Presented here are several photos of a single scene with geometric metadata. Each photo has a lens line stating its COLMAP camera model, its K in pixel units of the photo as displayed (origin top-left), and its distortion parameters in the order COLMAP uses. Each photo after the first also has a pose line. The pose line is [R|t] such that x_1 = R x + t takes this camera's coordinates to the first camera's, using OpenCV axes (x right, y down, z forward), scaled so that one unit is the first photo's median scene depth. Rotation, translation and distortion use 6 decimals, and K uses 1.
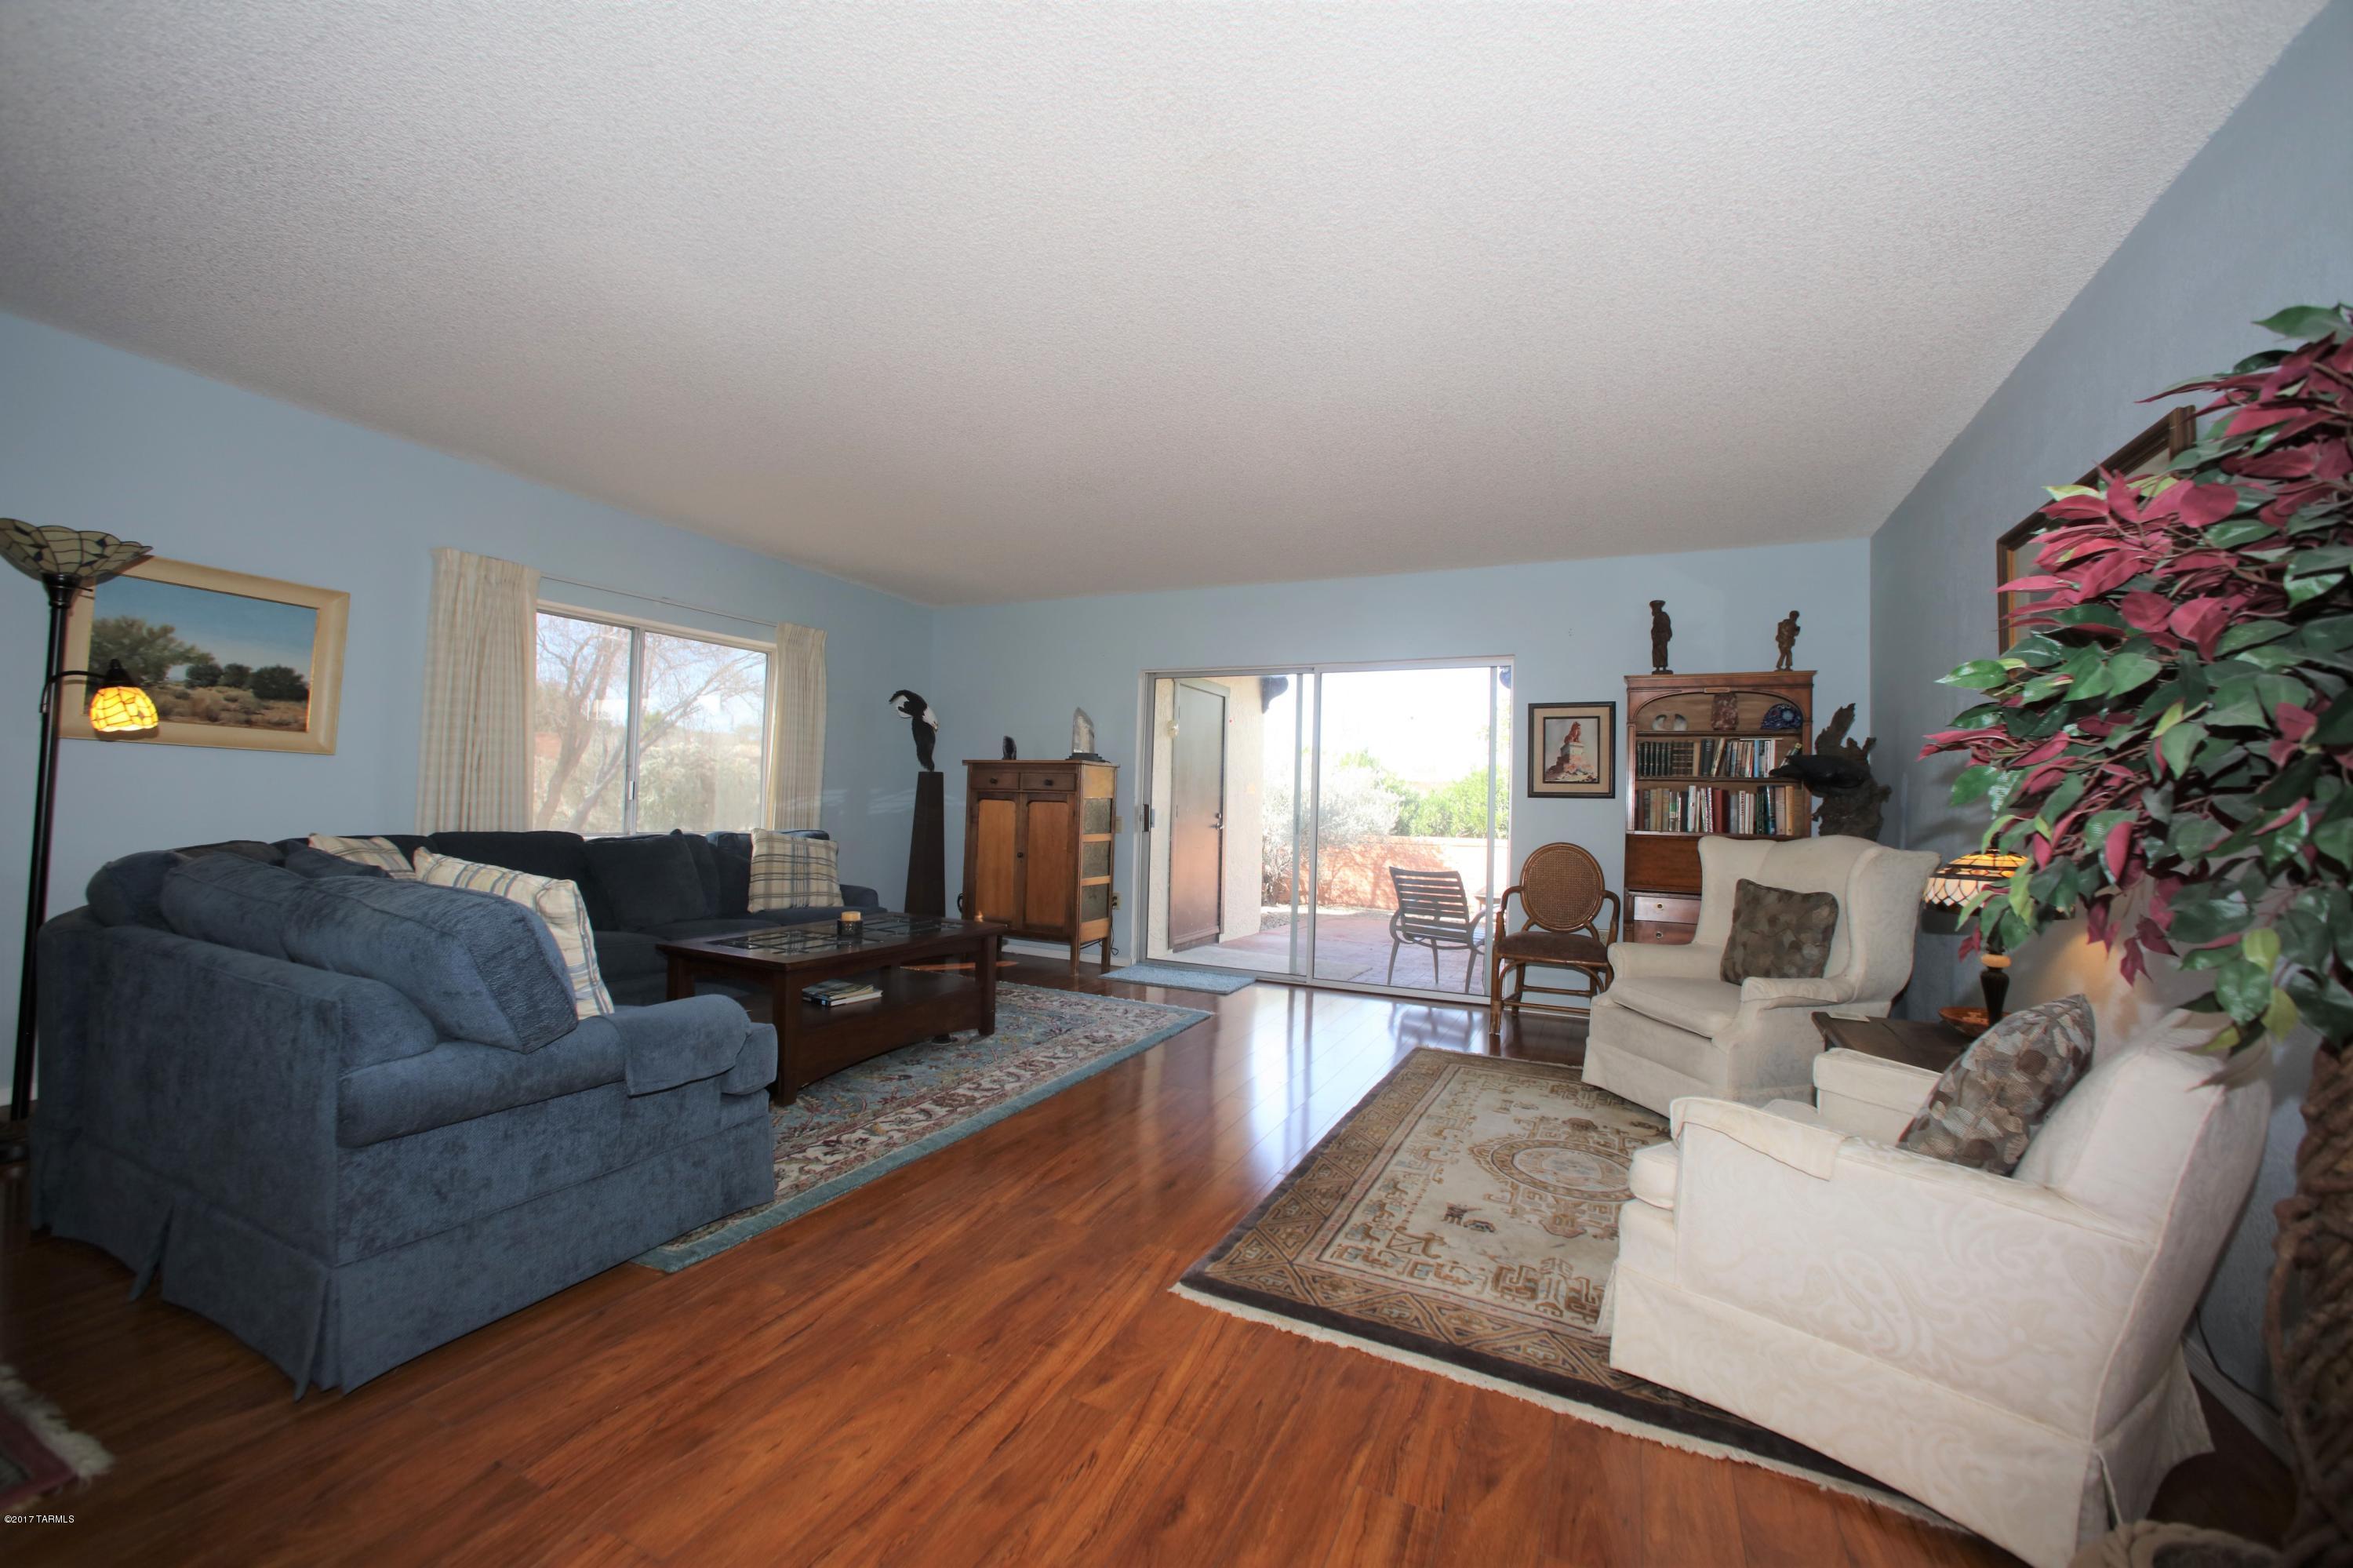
lens RADIAL K [[932.8, 0, 1175.7], [0, 932.8, 774.9], [0, 0, 1]] dist [-0.024049, 0.008041]
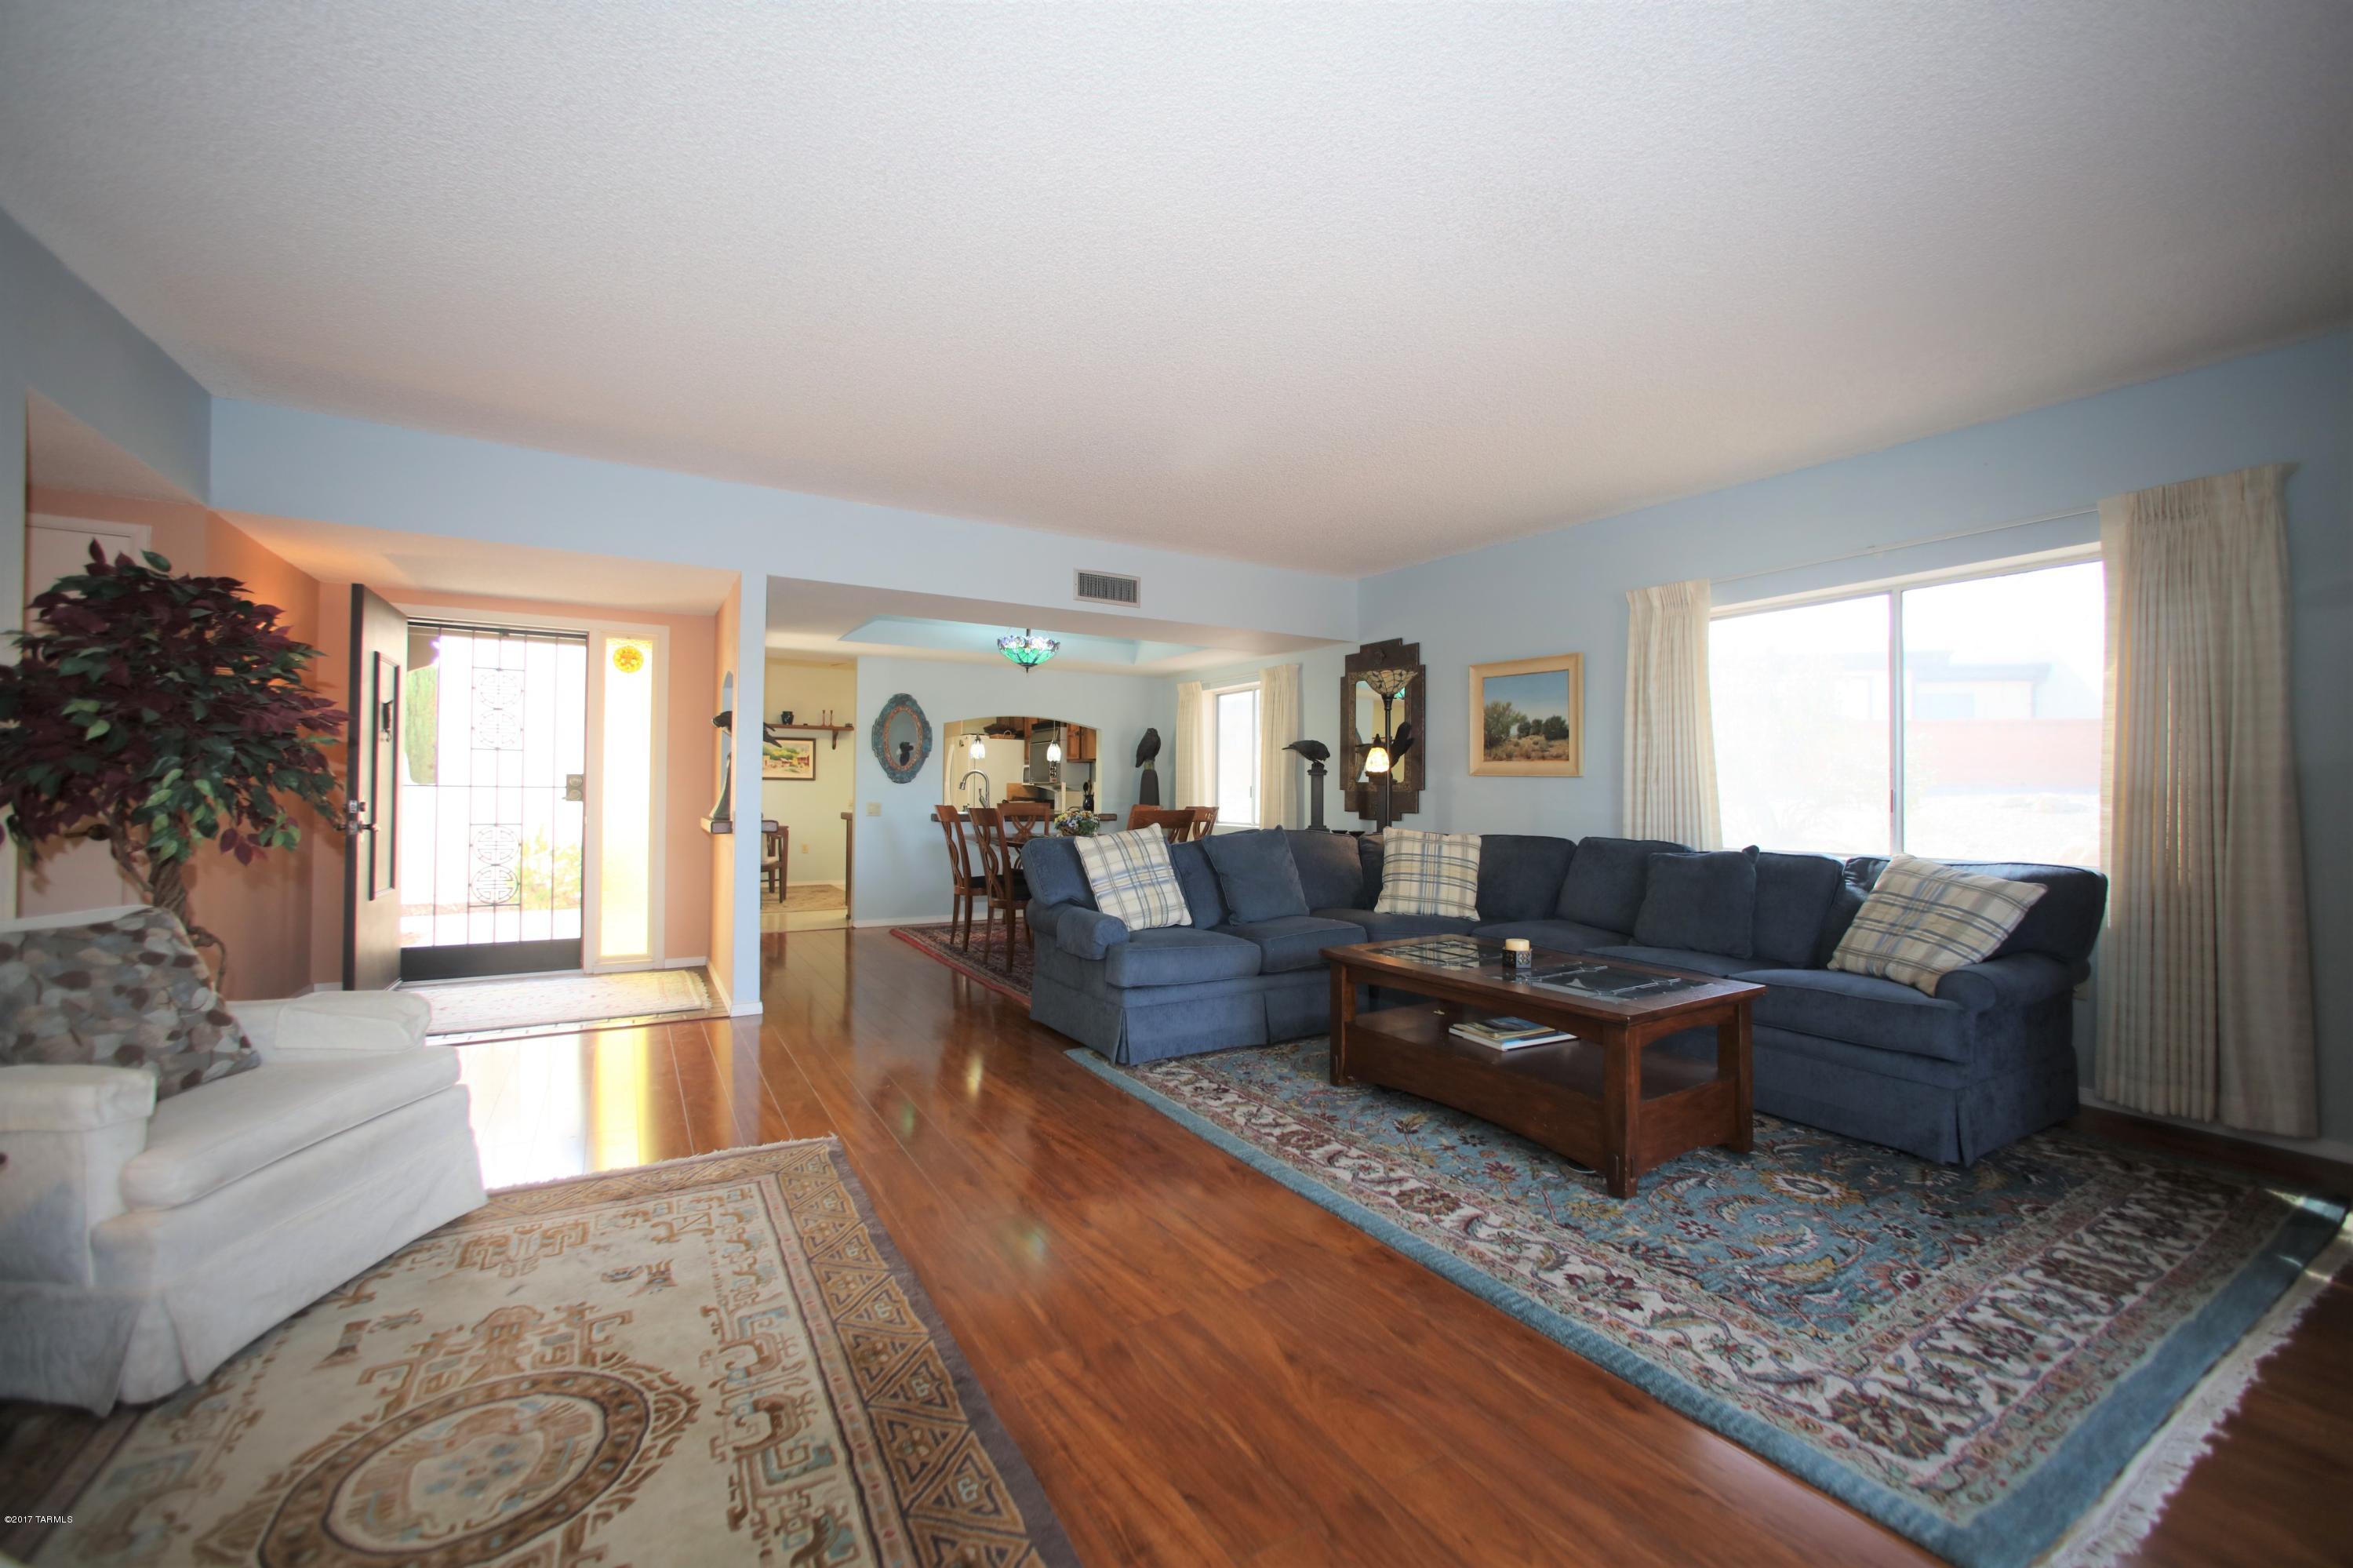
lens RADIAL K [[932.8, 0, 1168.2], [0, 932.8, 787.0], [0, 0, 1]] dist [-0.024049, 0.008041]
pose [[-0.550053, -0.043112, -0.834016, 0.539974], [0.000516, 0.998649, -0.051963, 0.065067], [0.835129, -0.029012, -0.549288, 1.320552]]
